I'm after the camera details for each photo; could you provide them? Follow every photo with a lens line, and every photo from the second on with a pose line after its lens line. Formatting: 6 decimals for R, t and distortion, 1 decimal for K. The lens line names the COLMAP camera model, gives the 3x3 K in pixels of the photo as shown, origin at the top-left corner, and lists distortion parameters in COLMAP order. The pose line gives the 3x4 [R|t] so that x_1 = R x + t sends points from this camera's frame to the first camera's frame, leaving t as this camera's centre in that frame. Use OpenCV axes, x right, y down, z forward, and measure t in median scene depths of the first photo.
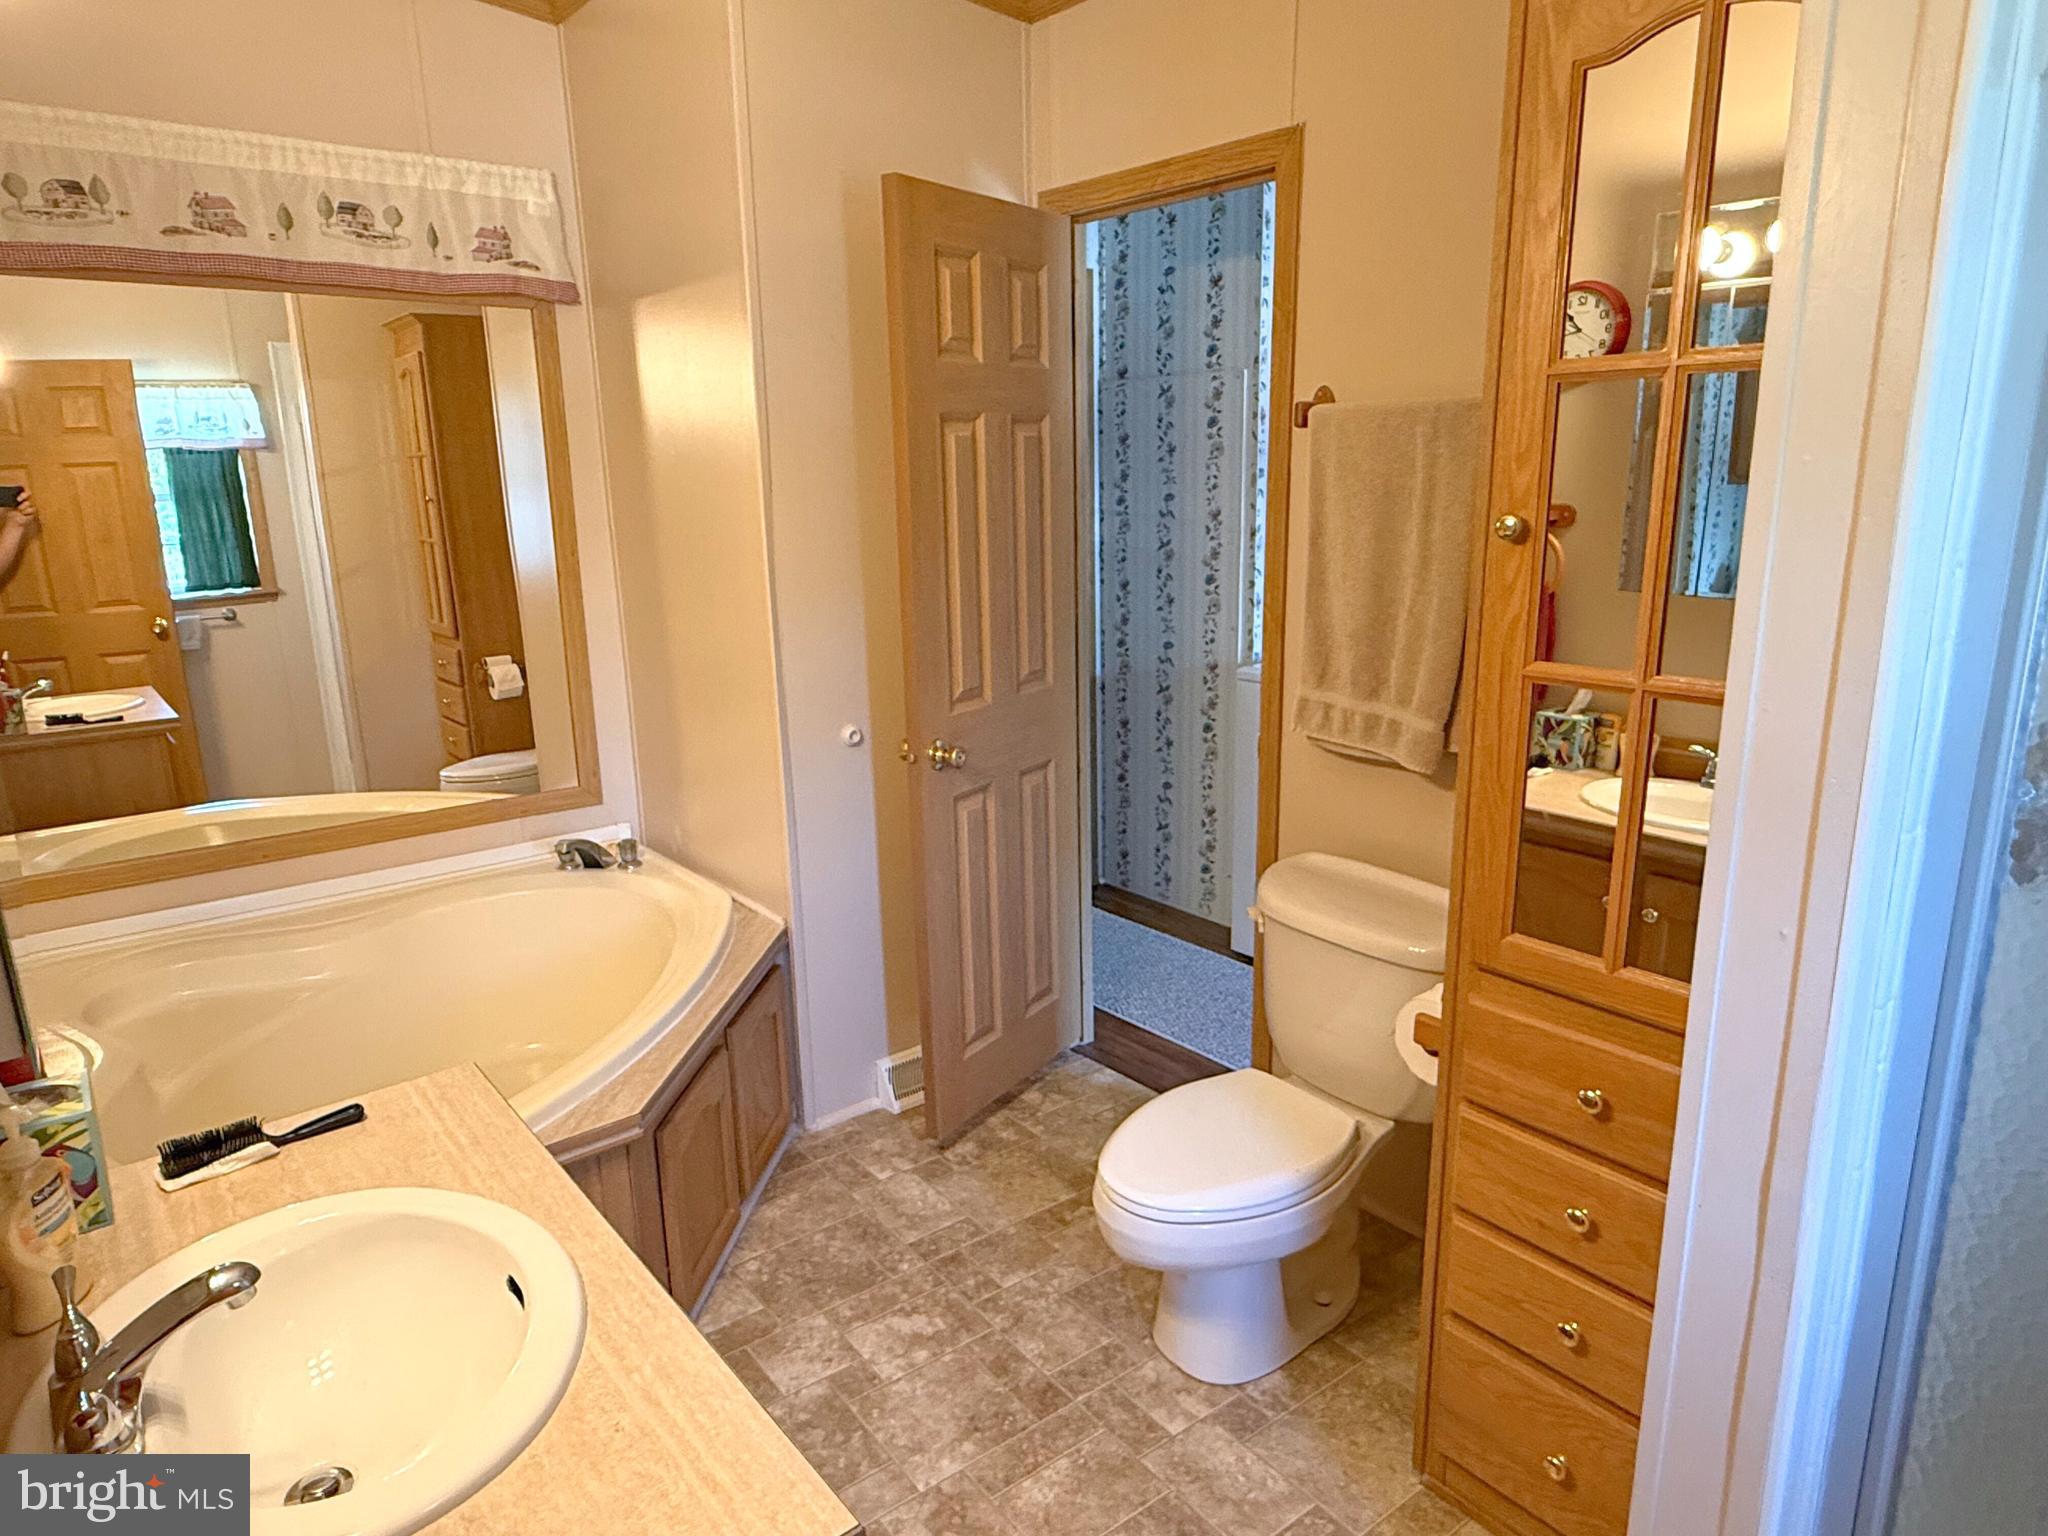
lens RADIAL K [[1253.9, 0, 1008.6], [0, 1253.9, 767.8], [0, 0, 1]] dist [0.000156, 0.001964]
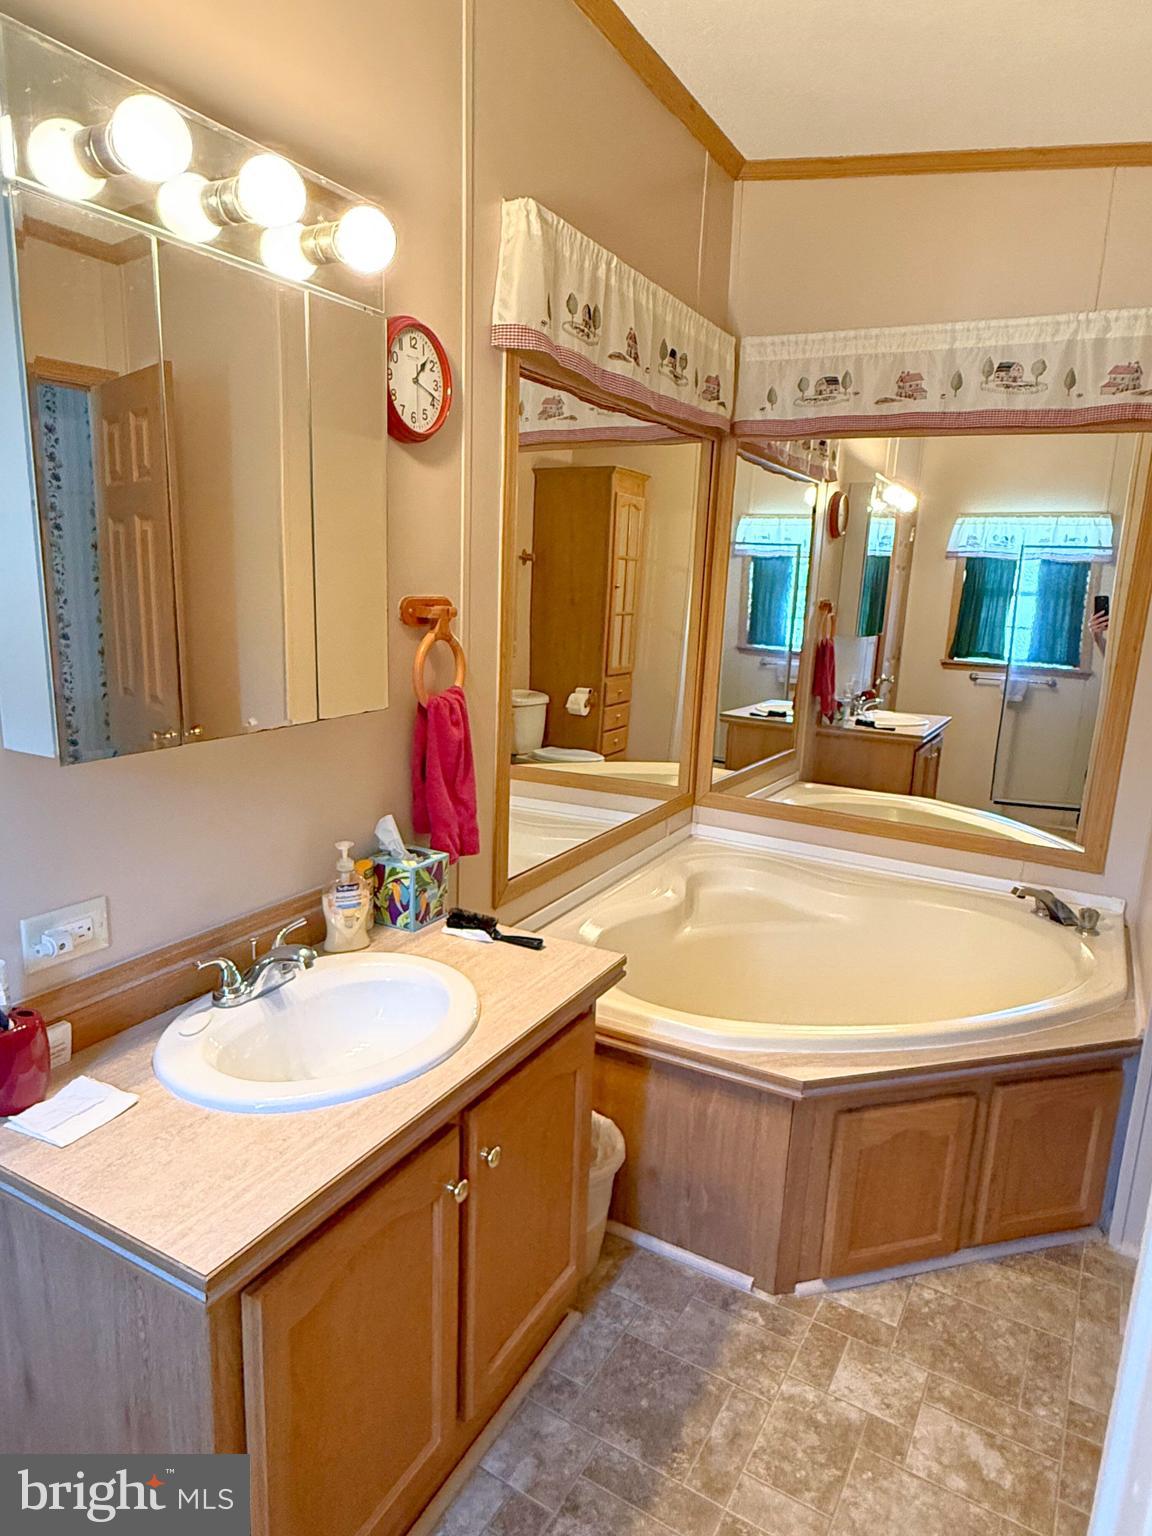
lens RADIAL K [[940.4, 0, 570.0], [0, 940.4, 767.0], [0, 0, 1]] dist [0.000156, 0.001964]
pose [[0.386912, 0.222539, -0.894860, 0.267779], [-0.264702, 0.956403, 0.123394, -0.049845], [0.883307, 0.189128, 0.428951, 0.262113]]
